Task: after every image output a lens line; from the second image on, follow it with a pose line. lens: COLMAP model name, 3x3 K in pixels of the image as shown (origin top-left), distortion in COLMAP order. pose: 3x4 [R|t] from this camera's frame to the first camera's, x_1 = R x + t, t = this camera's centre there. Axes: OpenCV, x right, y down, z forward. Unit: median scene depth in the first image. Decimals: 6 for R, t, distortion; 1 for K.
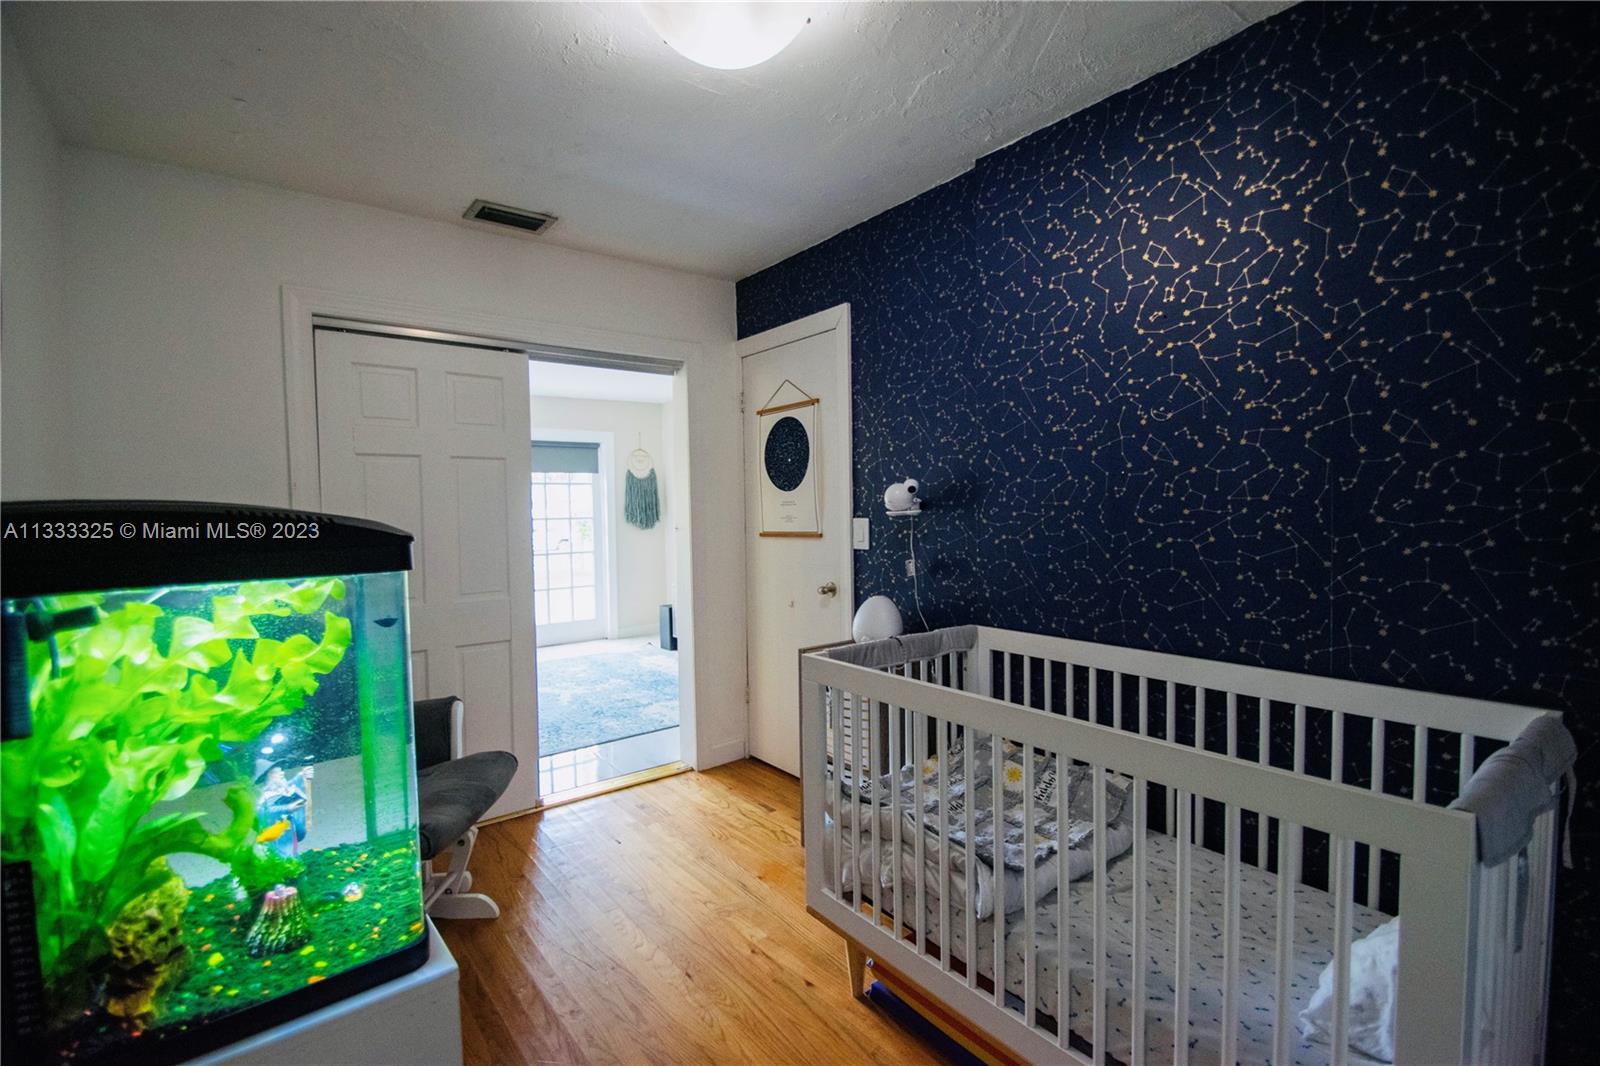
lens RADIAL K [[722.2, 0, 775.6], [0, 722.2, 536.4], [0, 0, 1]] dist [-0.000754, -0.006879]
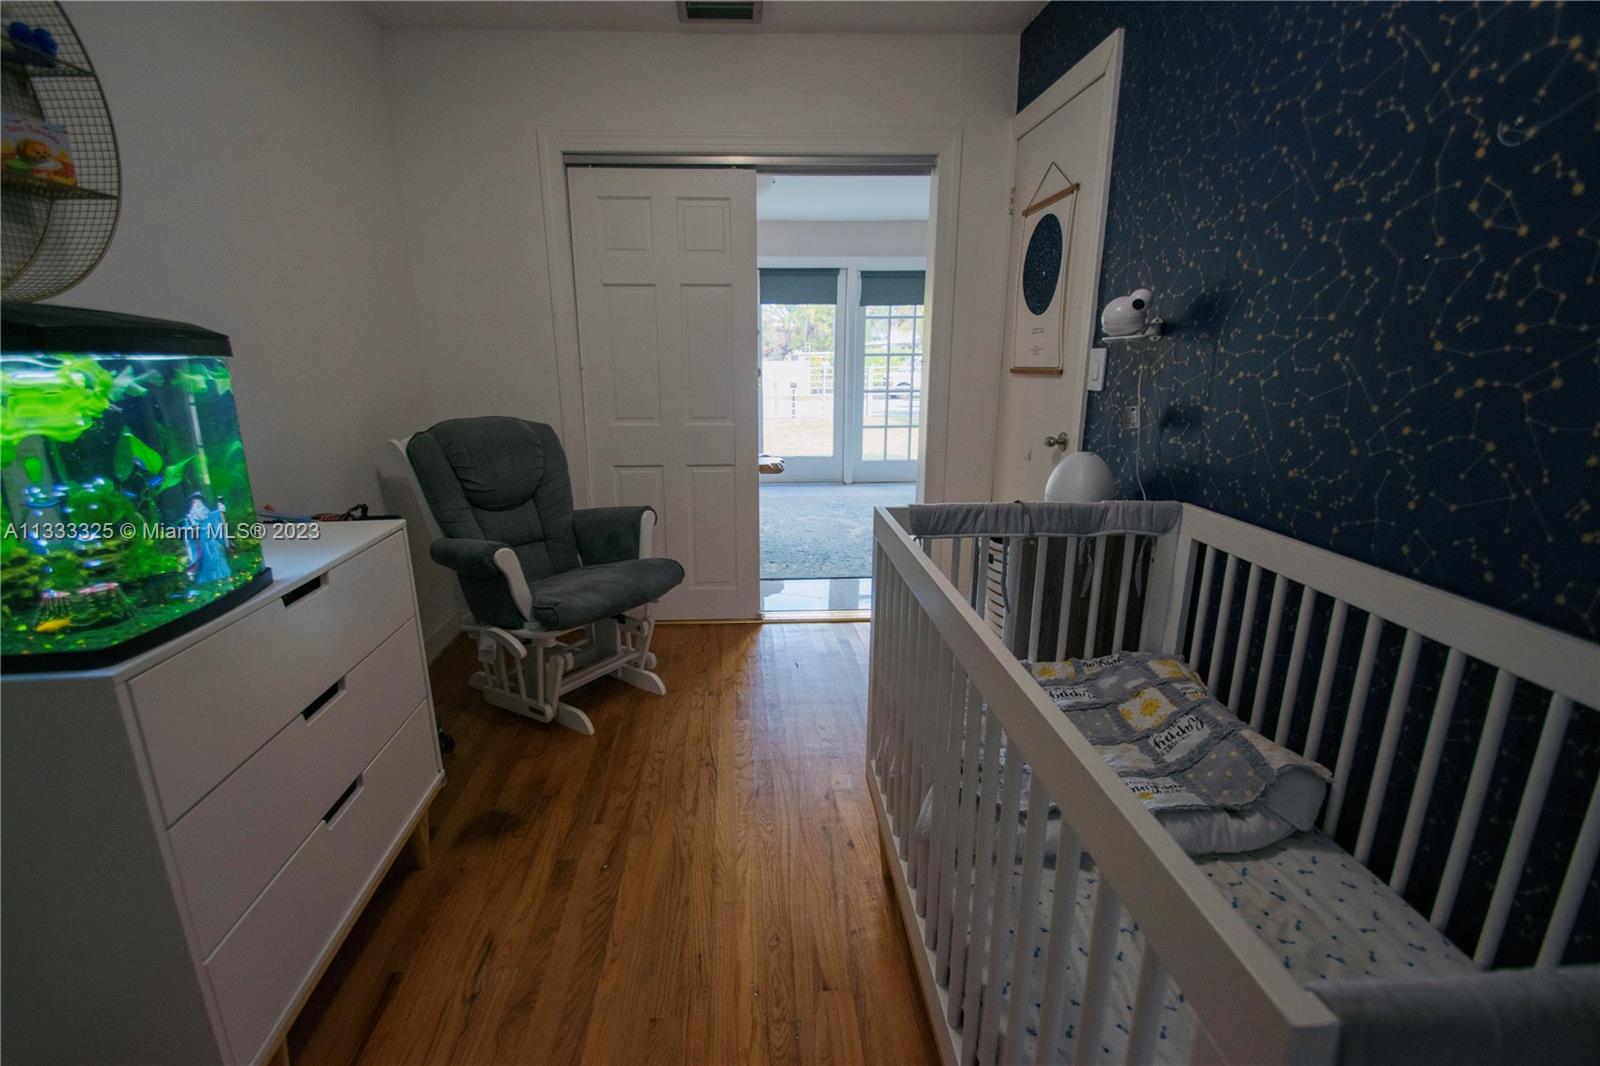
lens RADIAL K [[722.2, 0, 786.6], [0, 722.2, 546.6], [0, 0, 1]] dist [-0.000754, -0.006879]
pose [[0.817187, 0.159524, -0.553857, 0.395266], [-0.031059, 0.971727, 0.234056, 0.013041], [0.575535, -0.174065, 0.799037, 0.225141]]
